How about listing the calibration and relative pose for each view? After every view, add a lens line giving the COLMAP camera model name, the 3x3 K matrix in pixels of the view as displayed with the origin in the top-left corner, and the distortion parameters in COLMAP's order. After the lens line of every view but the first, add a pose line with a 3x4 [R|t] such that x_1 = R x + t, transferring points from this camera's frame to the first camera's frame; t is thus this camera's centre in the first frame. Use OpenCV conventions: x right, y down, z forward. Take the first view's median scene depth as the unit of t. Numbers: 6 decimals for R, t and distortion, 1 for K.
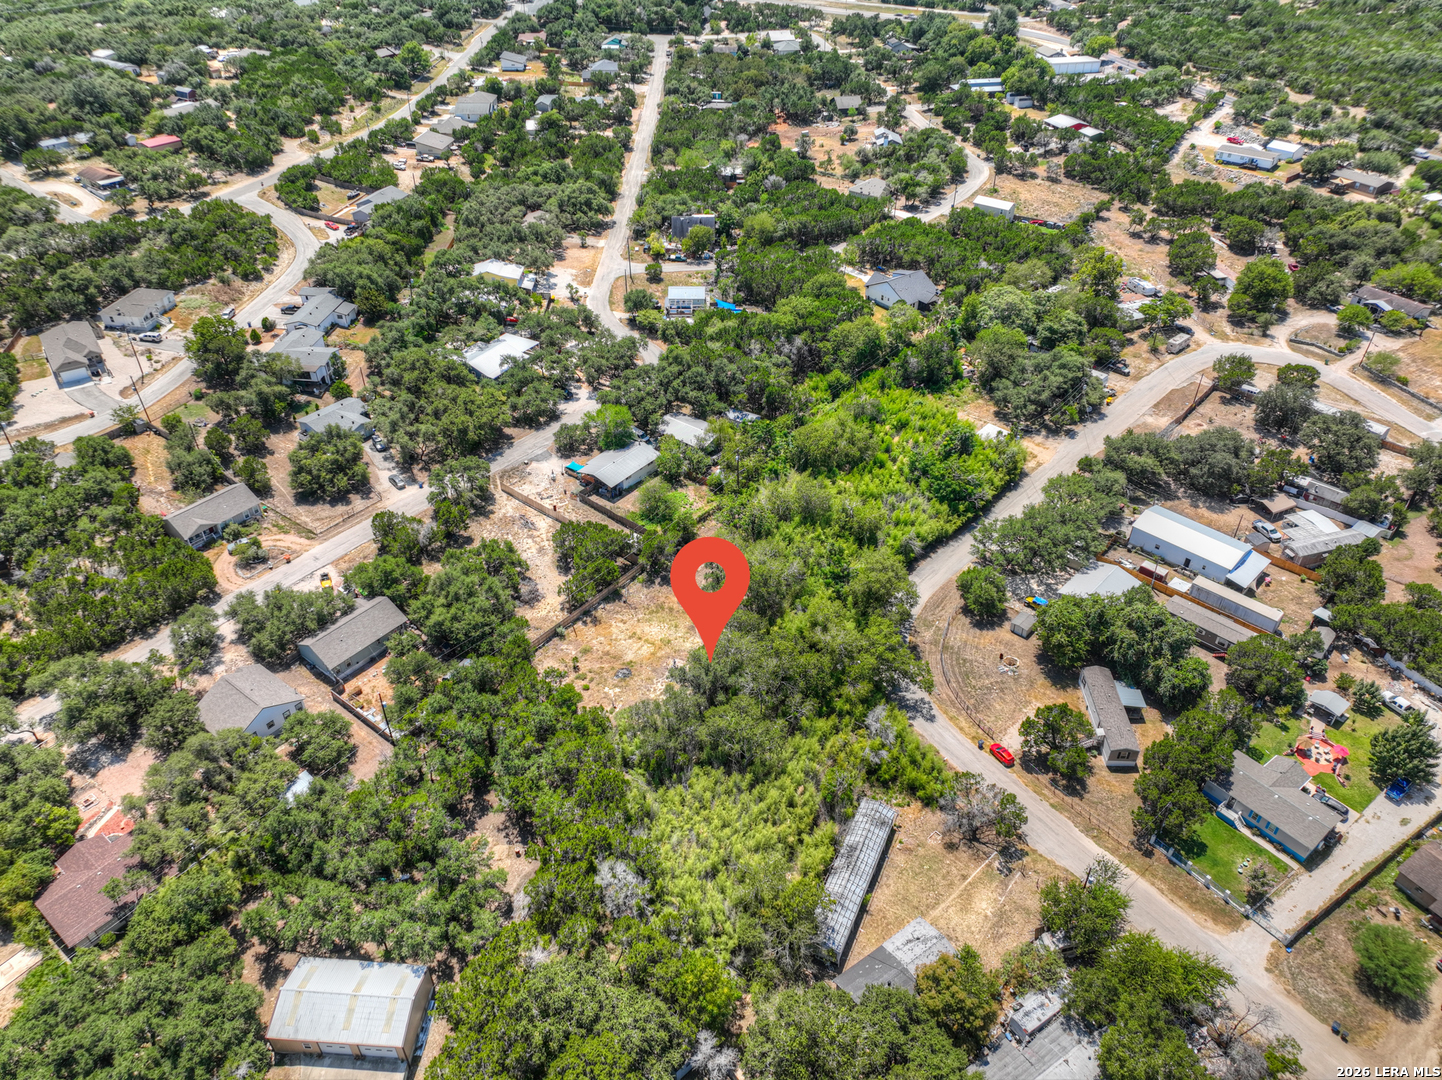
lens RADIAL K [[1010.8, 0, 721.0], [0, 1010.8, 540.0], [0, 0, 1]] dist [-0.007975, 0.028563]
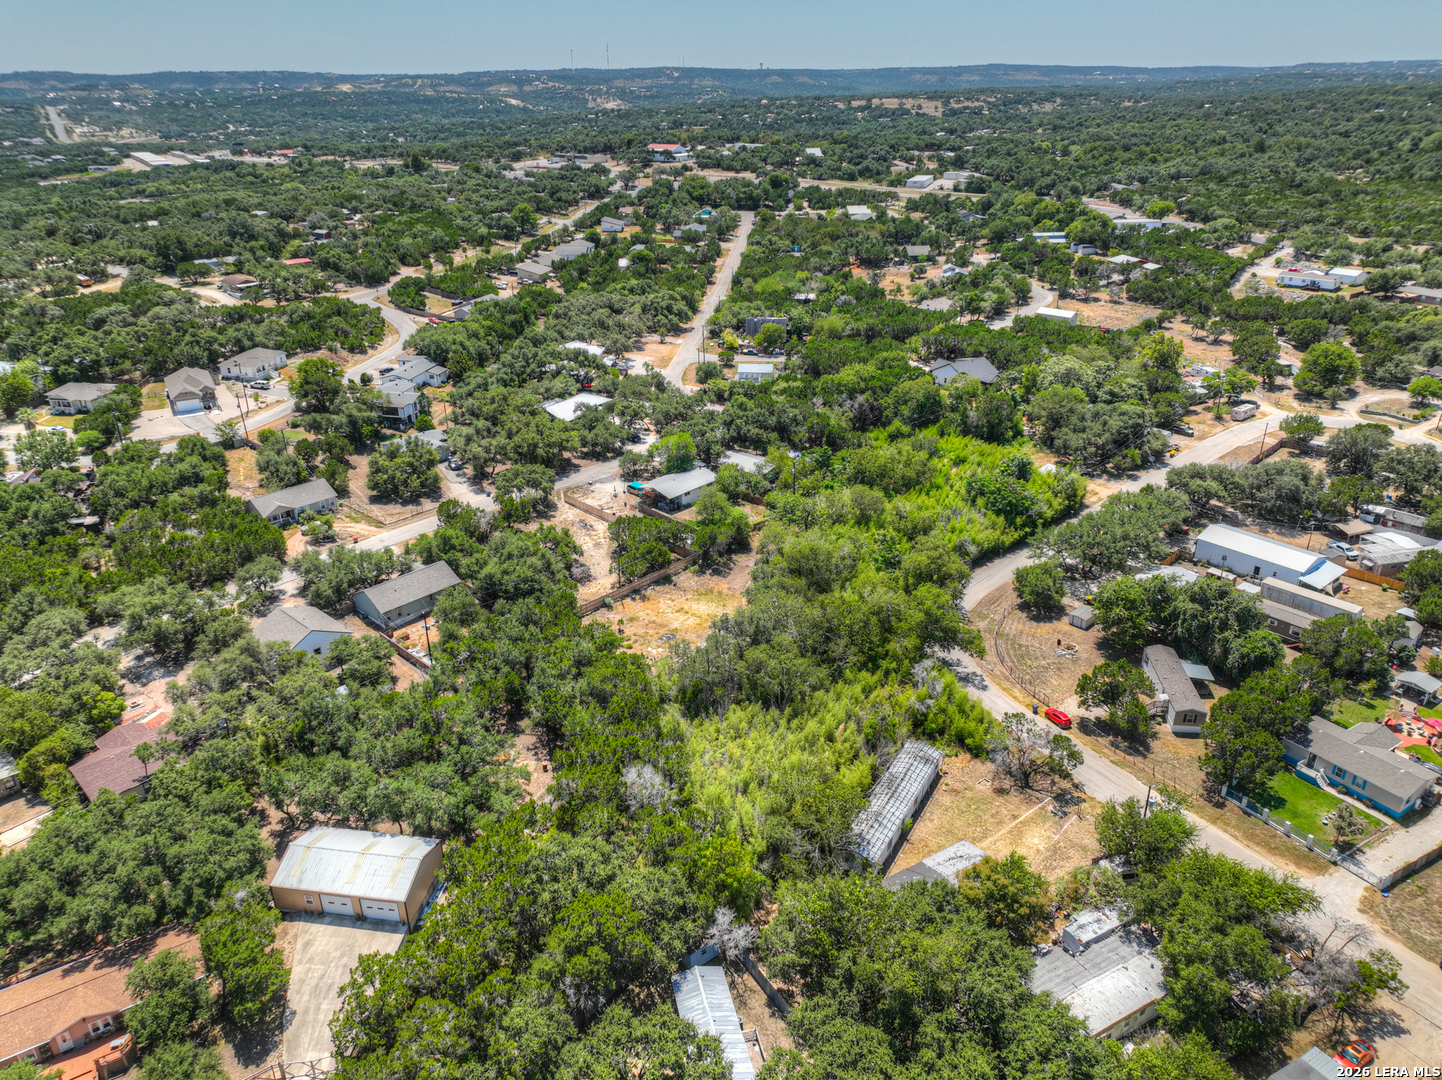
lens RADIAL K [[1010.8, 0, 721.0], [0, 1010.8, 540.0], [0, 0, 1]] dist [-0.007975, 0.028563]
pose [[0.996261, 0.025965, -0.082395, 0.028560], [-0.042582, 0.977446, -0.206850, 0.198992], [0.075166, 0.209585, 0.974897, 0.014123]]
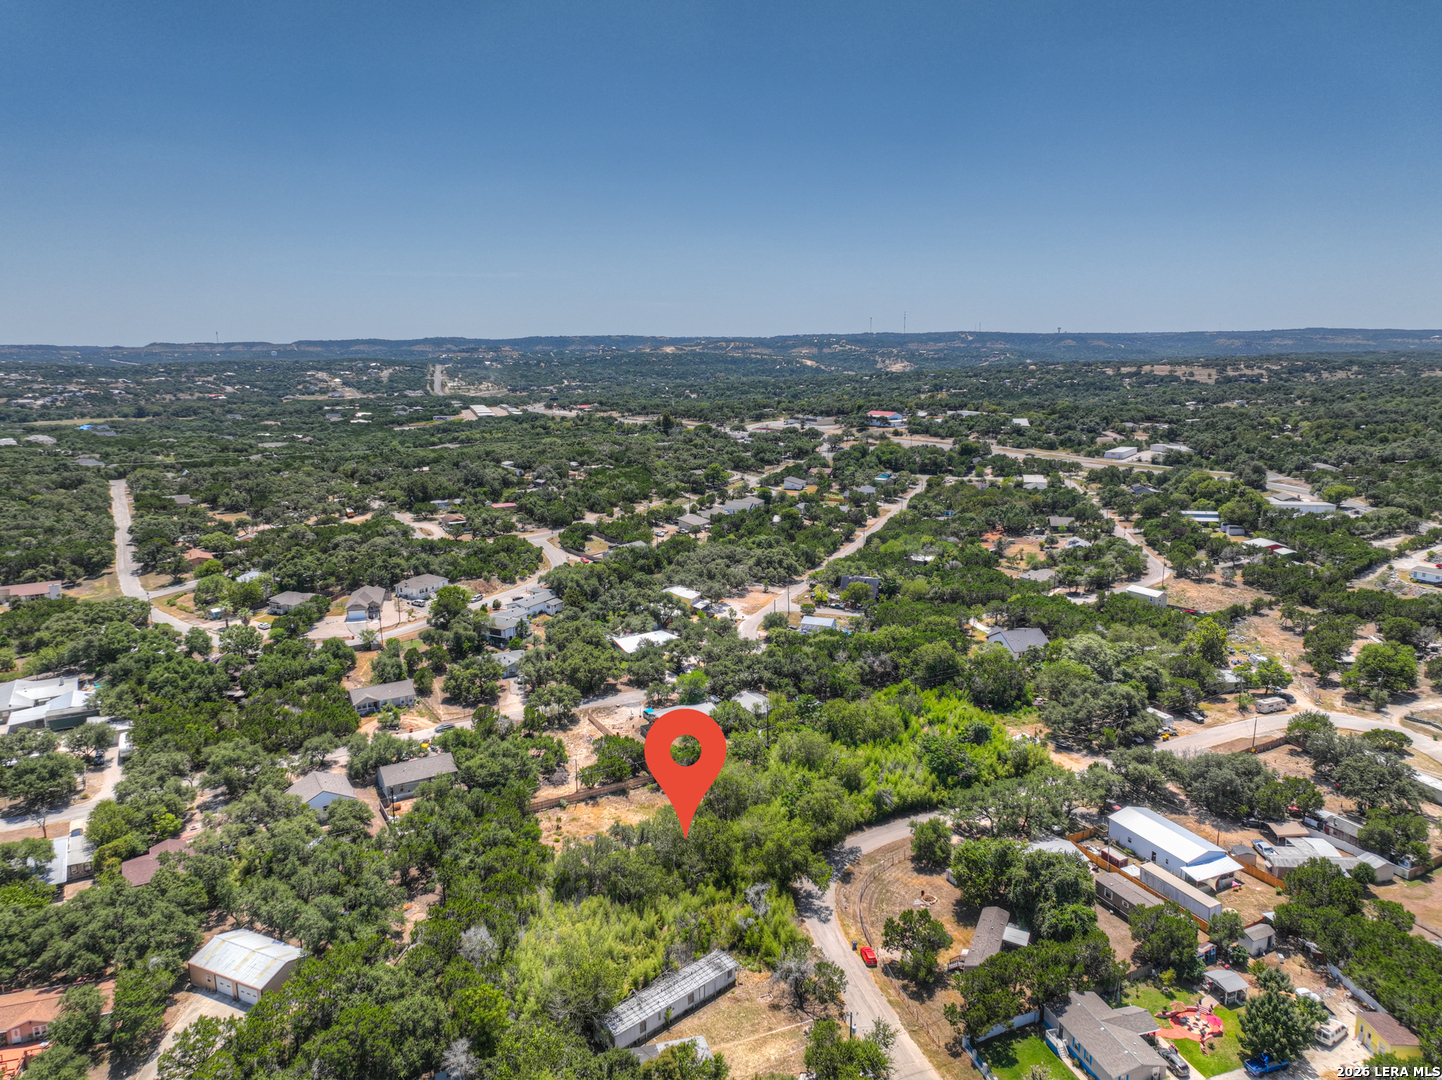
lens RADIAL K [[1010.8, 0, 721.0], [0, 1010.8, 540.0], [0, 0, 1]] dist [-0.007975, 0.028563]
pose [[0.929895, 0.063754, -0.362258, 0.376221], [-0.213077, 0.896152, -0.389244, 0.205054], [0.299822, 0.439145, 0.846911, -0.099106]]
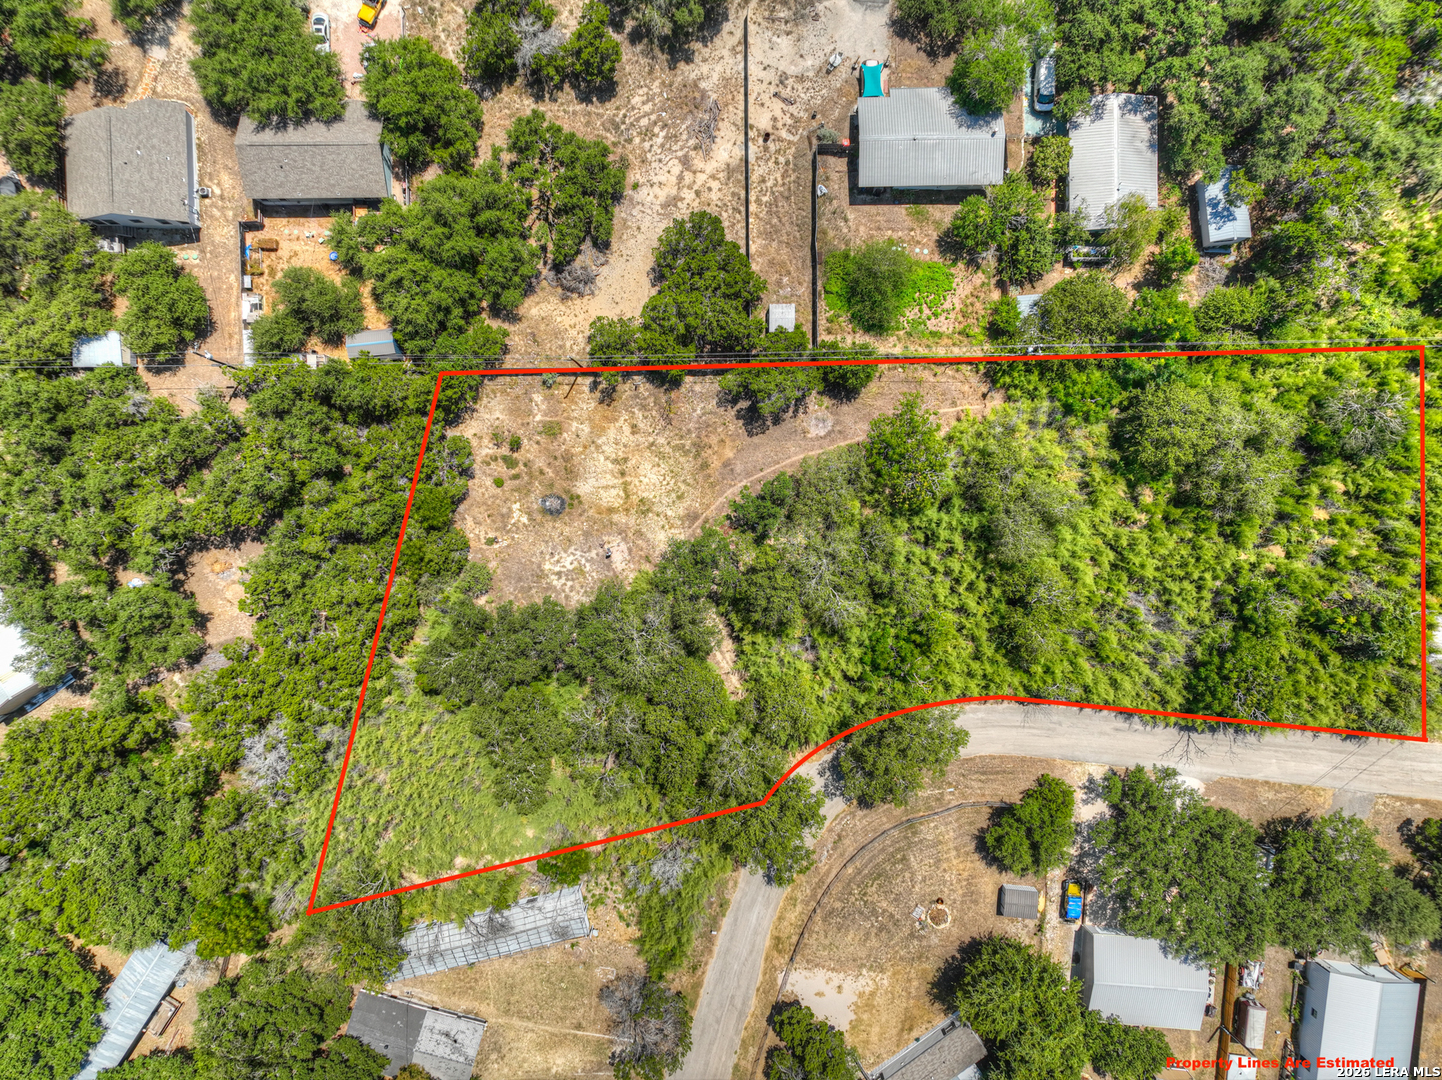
lens RADIAL K [[1010.8, 0, 721.0], [0, 1010.8, 540.0], [0, 0, 1]] dist [-0.007975, 0.028563]
pose [[0.621043, 0.783590, 0.017087, -0.015256], [-0.473250, 0.357523, 0.805116, -0.388178], [0.624772, -0.508098, 0.592871, 0.534939]]
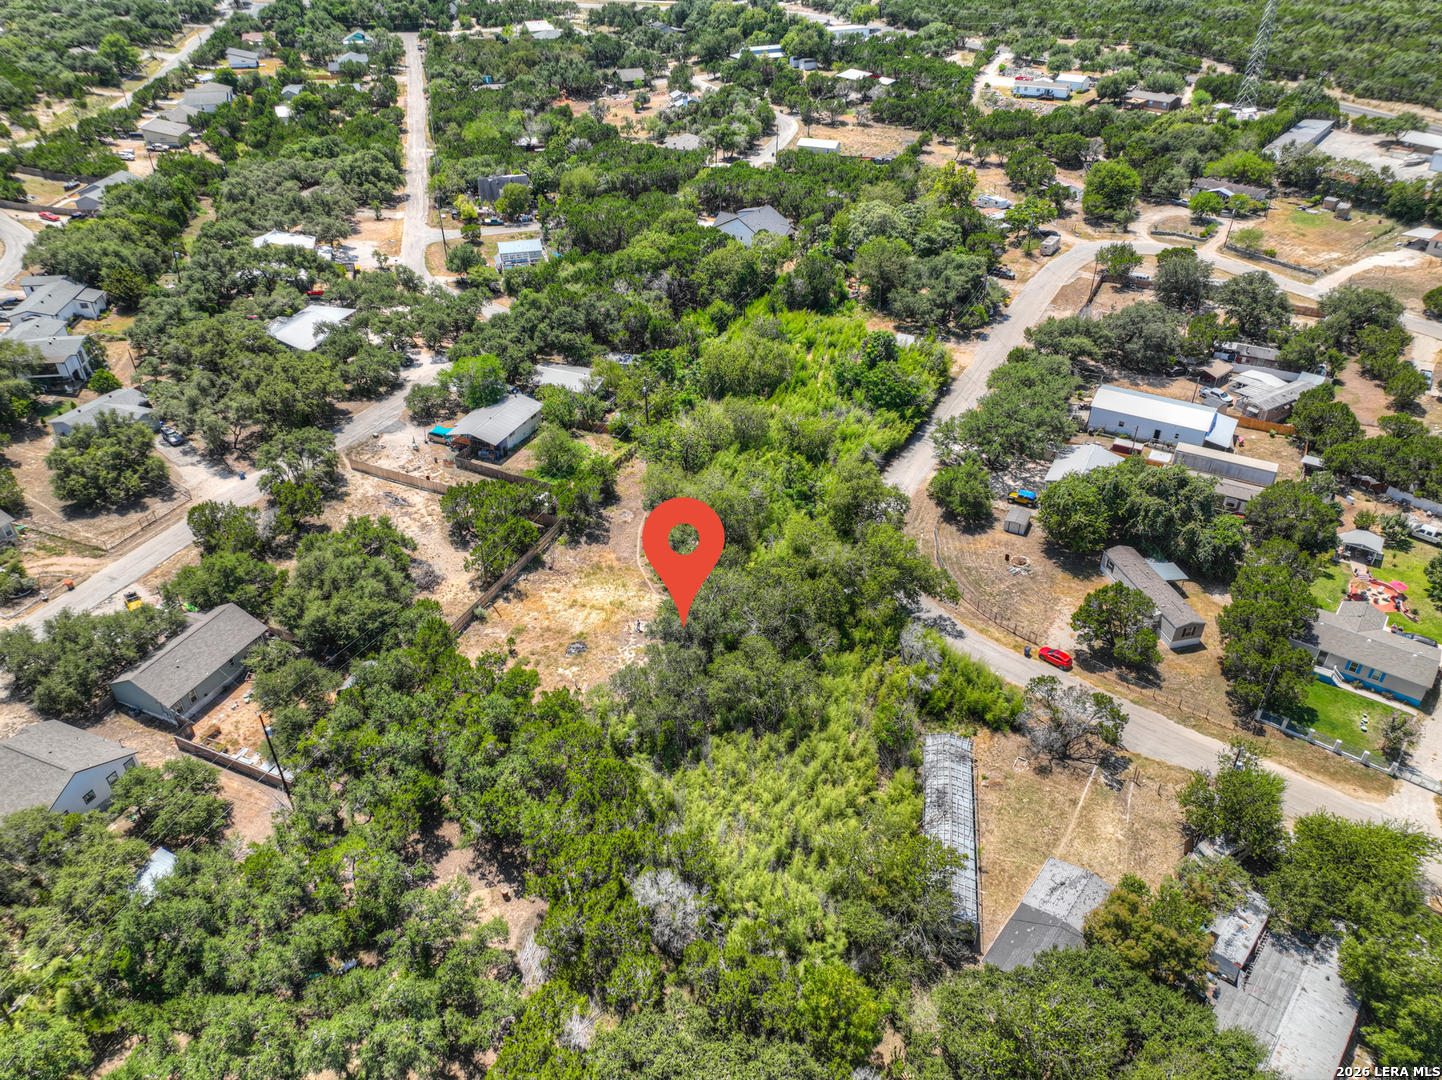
lens RADIAL K [[1010.8, 0, 721.0], [0, 1010.8, 540.0], [0, 0, 1]] dist [-0.007975, 0.028563]
pose [[0.966542, -0.148657, 0.209040, -0.114444], [0.157947, 0.987040, -0.028377, 0.074009], [-0.202112, 0.060445, 0.977495, 0.180163]]
